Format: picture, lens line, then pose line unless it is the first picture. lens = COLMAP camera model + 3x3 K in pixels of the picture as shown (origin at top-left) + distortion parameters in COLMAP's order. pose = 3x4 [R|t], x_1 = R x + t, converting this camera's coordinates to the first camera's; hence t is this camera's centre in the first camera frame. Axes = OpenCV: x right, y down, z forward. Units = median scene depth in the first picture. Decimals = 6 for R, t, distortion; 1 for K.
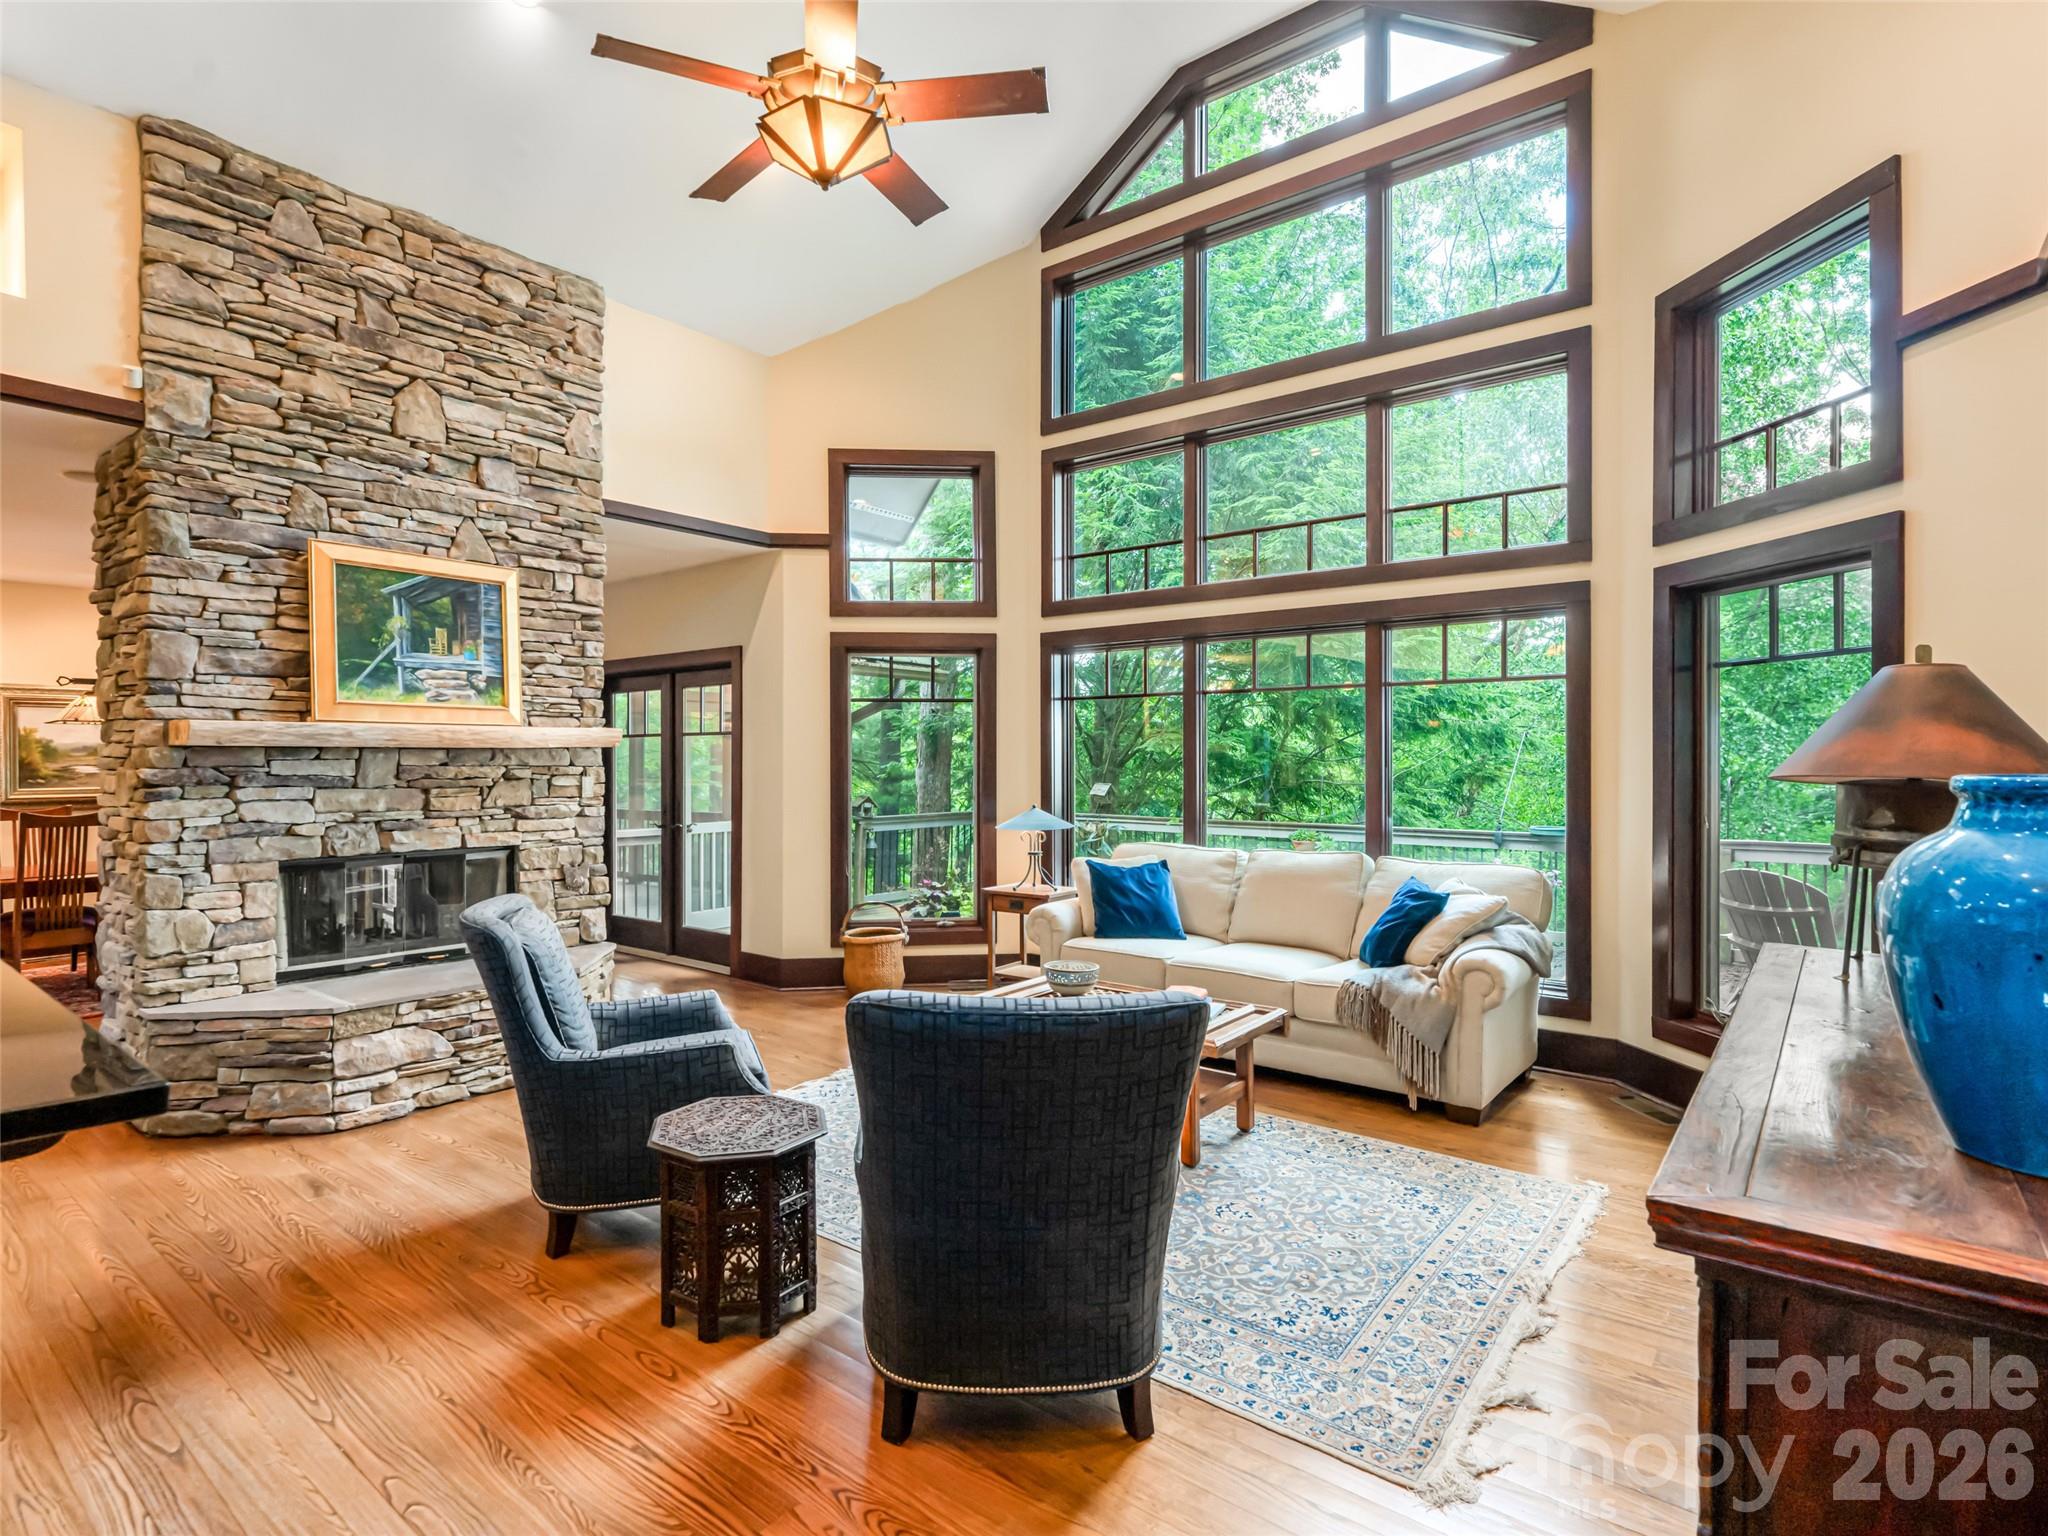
lens RADIAL K [[1051.1, 0, 970.3], [0, 1051.1, 753.7], [0, 0, 1]] dist [0.000495, -0.000363]
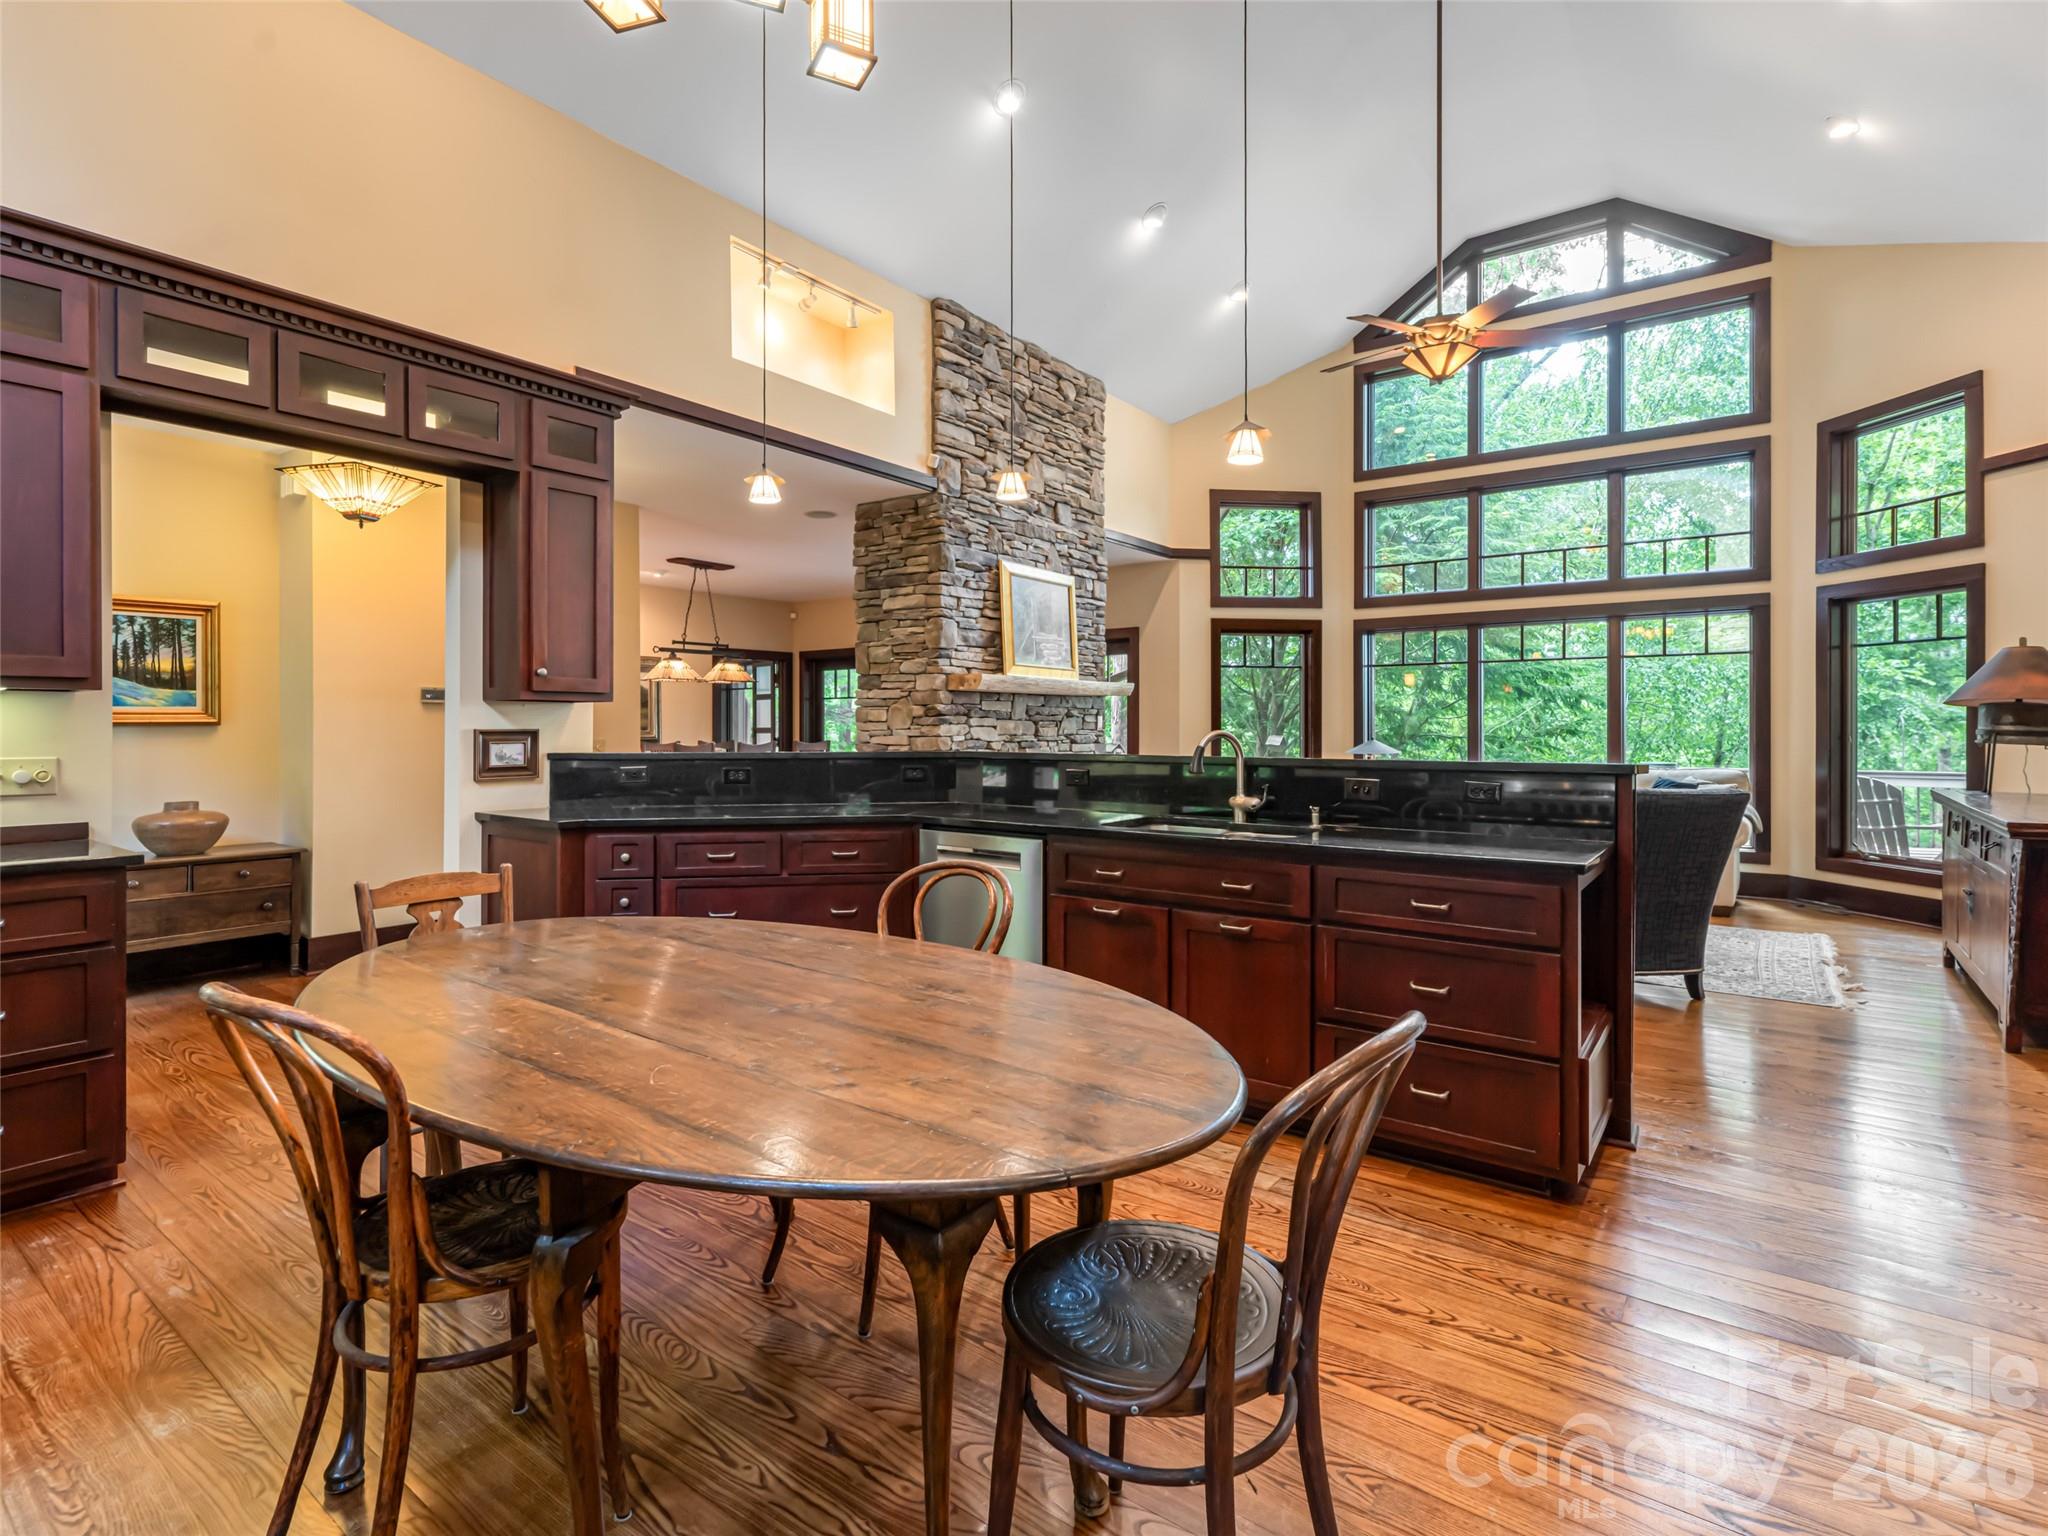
lens RADIAL K [[998.4, 0, 1031.2], [0, 998.4, 723.3], [0, 0, 1]] dist [-0.002260, 0.000109]
pose [[0.998154, 0.001242, 0.060728, -0.624368], [-0.001204, 0.999999, -0.000668, 0.037730], [-0.060728, 0.000594, 0.998154, -0.452982]]
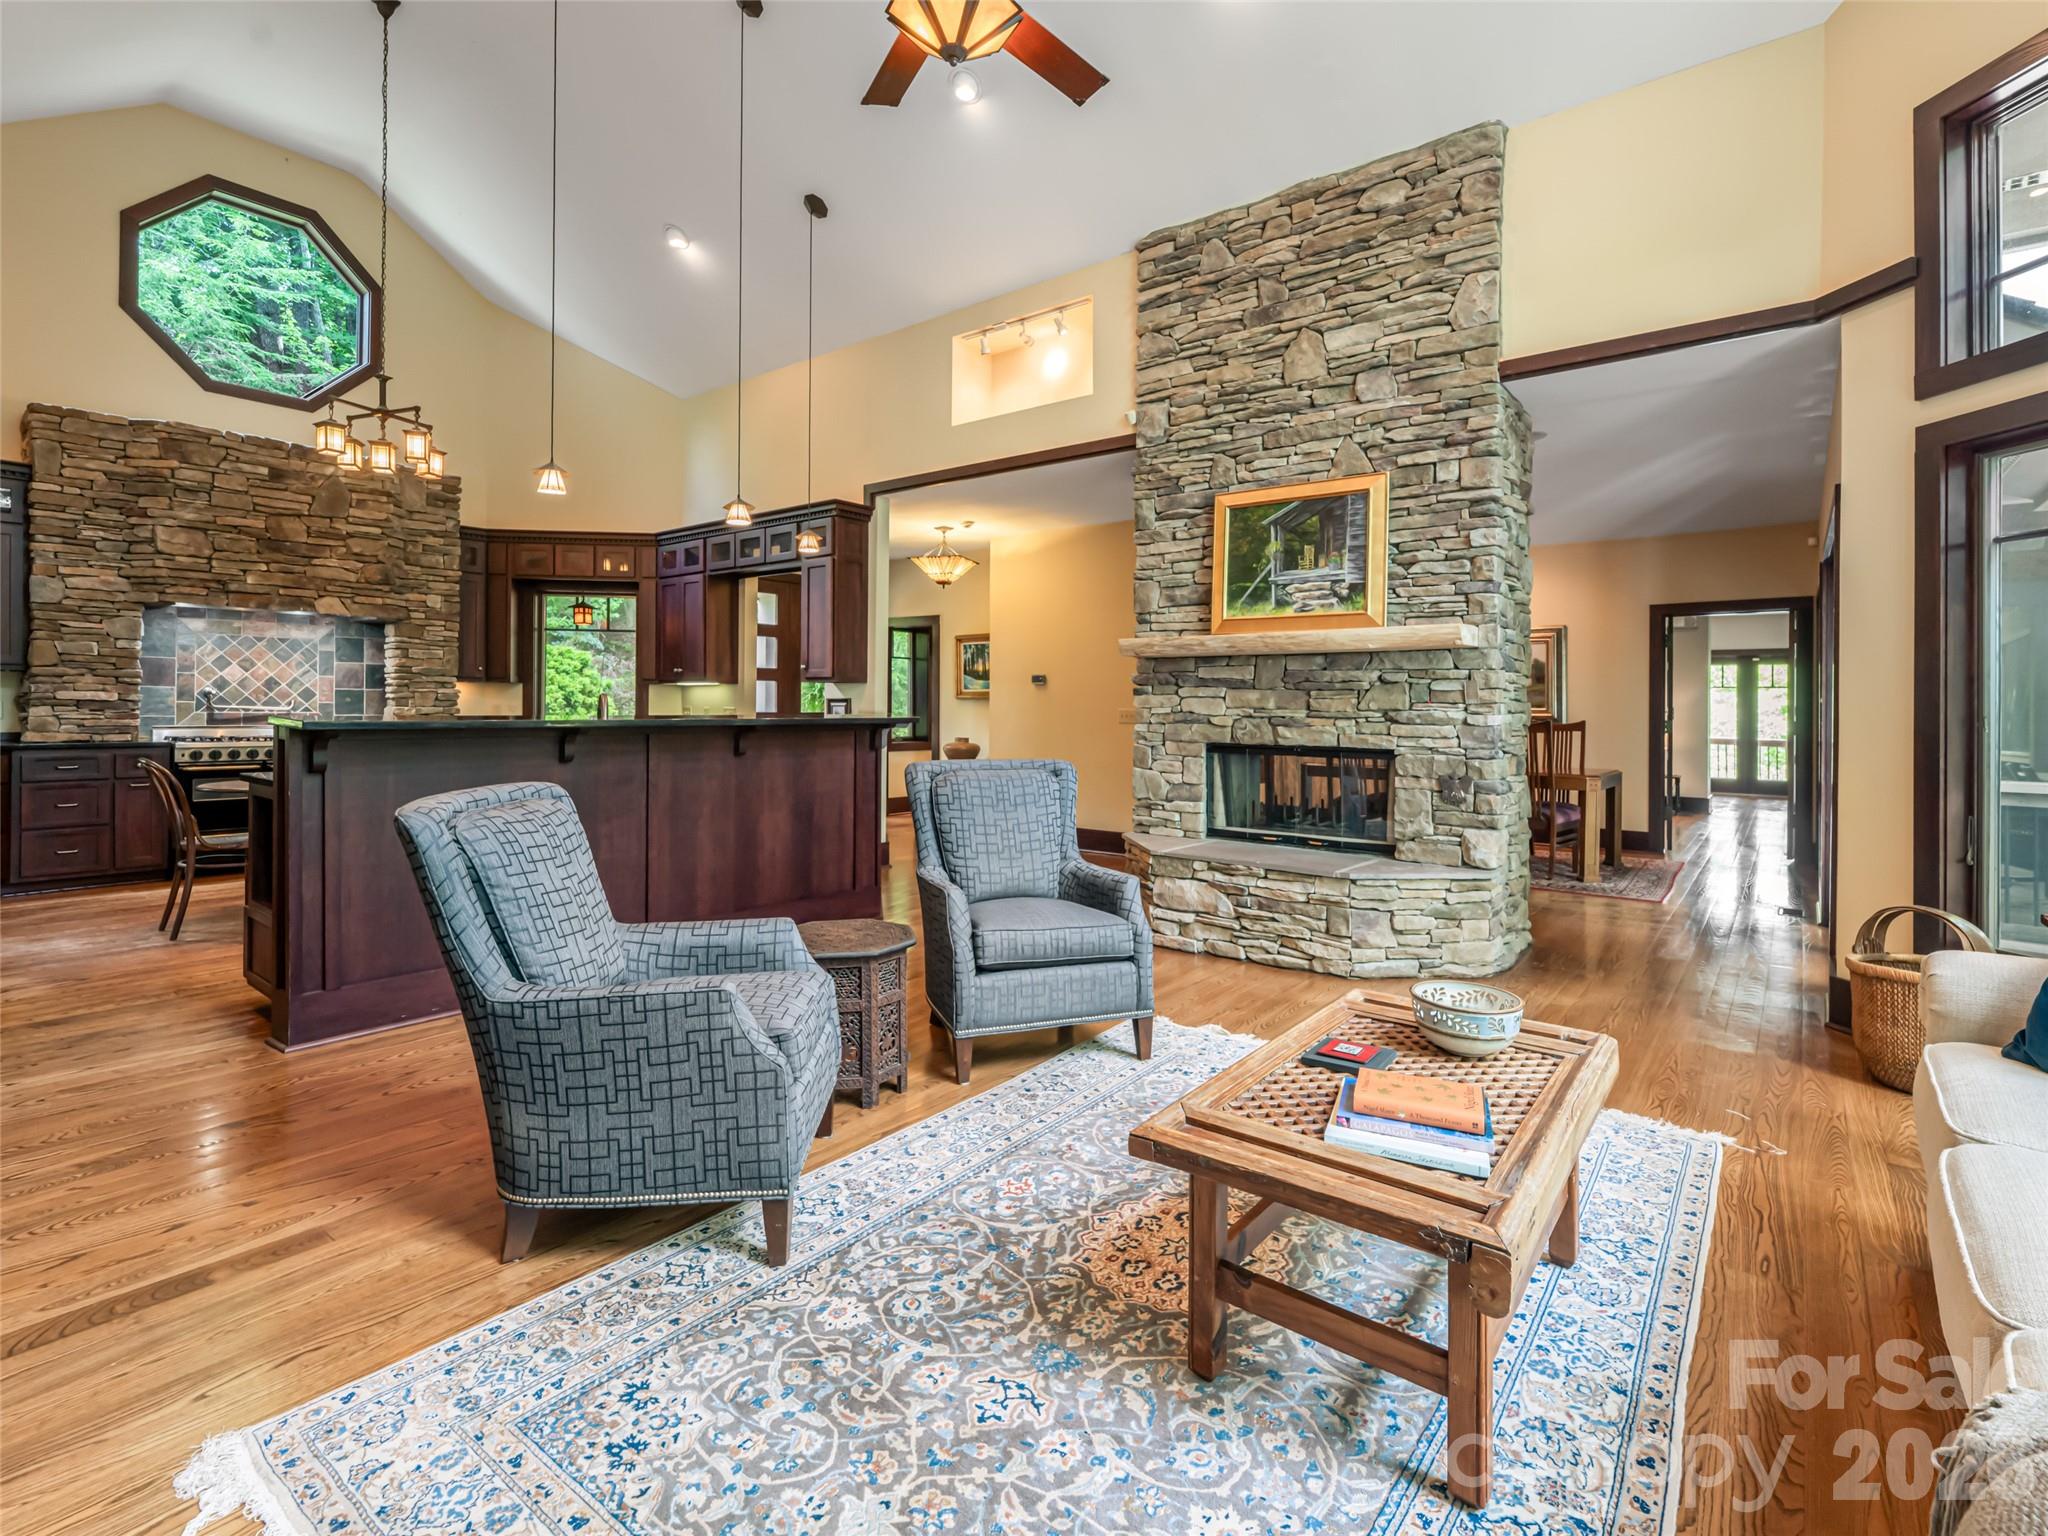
lens RADIAL K [[973.0, 0, 1026.2], [0, 973.0, 703.5], [0, 0, 1]] dist [-0.003639, -0.000628]
pose [[0.025906, -0.000196, -0.999664, 0.519315], [-0.005198, 0.999986, -0.000331, 0.049769], [0.999651, 0.005205, 0.025905, 0.685141]]
